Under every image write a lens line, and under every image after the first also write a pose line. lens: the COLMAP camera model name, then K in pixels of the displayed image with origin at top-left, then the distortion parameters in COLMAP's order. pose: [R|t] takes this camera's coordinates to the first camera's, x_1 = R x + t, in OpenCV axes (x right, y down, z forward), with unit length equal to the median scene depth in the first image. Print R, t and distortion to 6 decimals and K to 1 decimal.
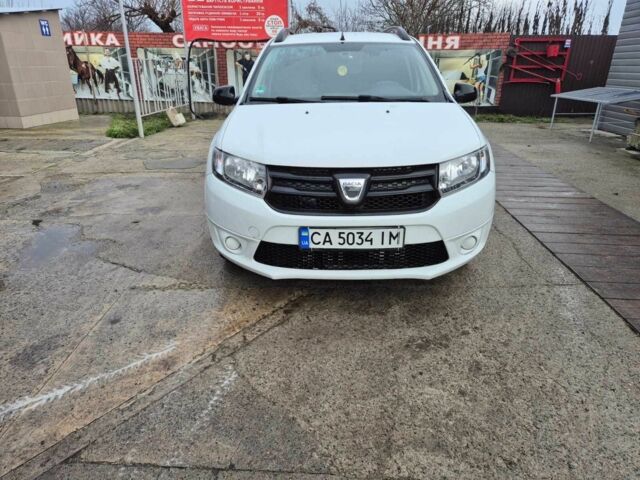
lens RADIAL K [[425.3, 0, 318.1], [0, 425.3, 239.4], [0, 0, 1]] dist [0.076067, -0.065254]
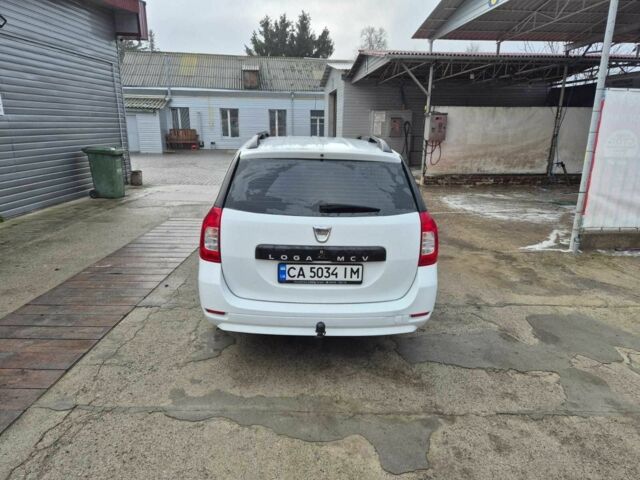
lens RADIAL K [[421.3, 0, 315.0], [0, 421.3, 236.9], [0, 0, 1]] dist [0.086042, -0.069847]
pose [[-0.998369, -0.006825, -0.056680, 0.047784], [-0.039181, 0.803998, 0.593339, -0.396058], [0.041521, 0.594592, -0.802954, 0.875611]]
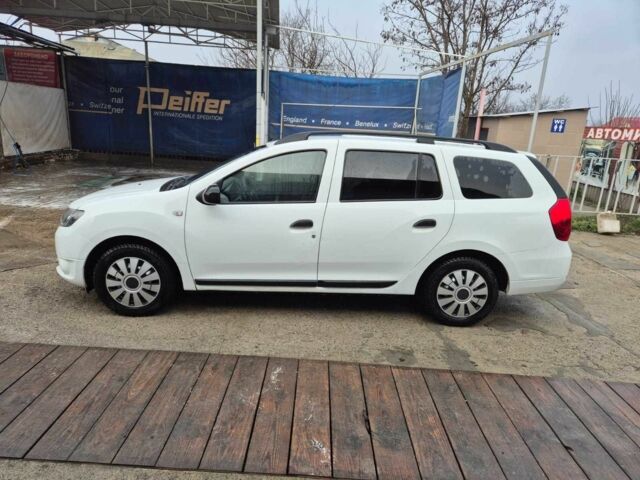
lens RADIAL K [[421.3, 0, 315.0], [0, 421.3, 236.9], [0, 0, 1]] dist [0.086042, -0.069847]
pose [[0.052529, 0.246830, -0.967634, 0.465024], [-0.427074, 0.881443, 0.201660, -0.193308], [0.902690, 0.402658, 0.151716, 0.386530]]
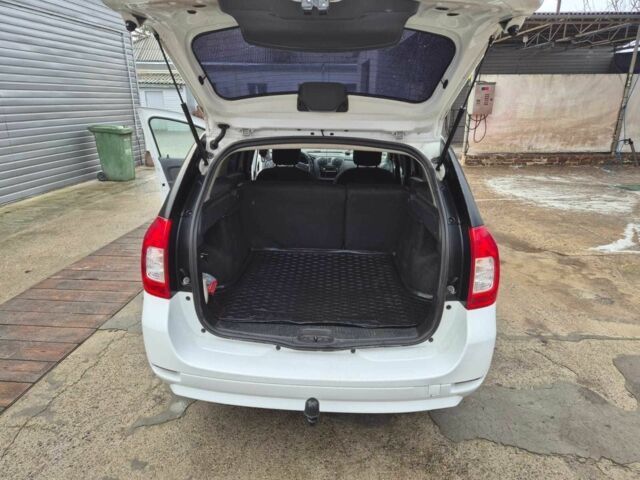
lens RADIAL K [[421.3, 0, 315.0], [0, 421.3, 236.9], [0, 0, 1]] dist [0.086042, -0.069847]
pose [[-0.999651, -0.017188, 0.020061, 0.024951], [-0.000486, 0.771215, 0.636575, -0.355623], [-0.026413, 0.636343, -0.770954, 0.783140]]
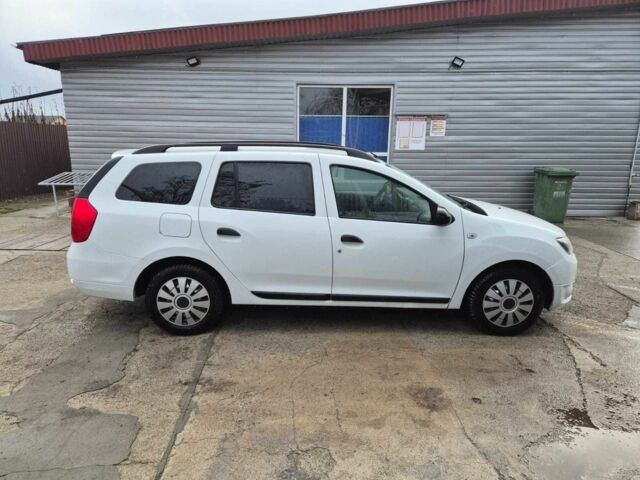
lens RADIAL K [[421.3, 0, 315.0], [0, 421.3, 236.9], [0, 0, 1]] dist [0.086042, -0.069847]
pose [[-0.057702, -0.225752, 0.972475, -0.418962], [0.363216, 0.902594, 0.231081, -0.222815], [-0.929916, 0.366552, 0.029915, 0.448243]]
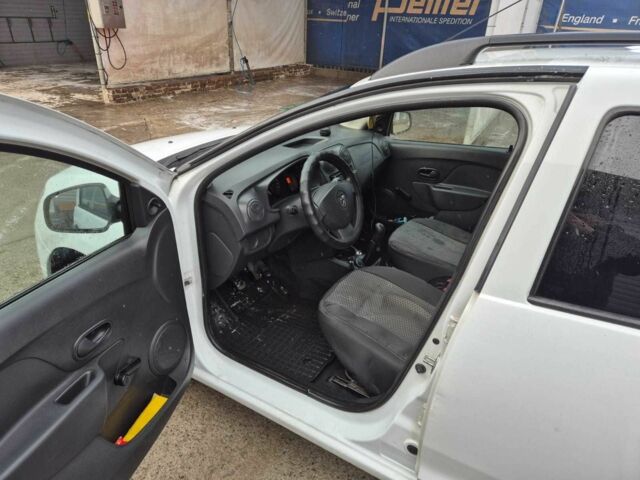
lens RADIAL K [[421.3, 0, 315.0], [0, 421.3, 236.9], [0, 0, 1]] dist [0.086042, -0.069847]
pose [[-0.502907, 0.365876, -0.783083, 0.205402], [-0.360827, 0.734400, 0.574857, -0.207951], [0.785423, 0.571657, -0.237317, 0.424815]]
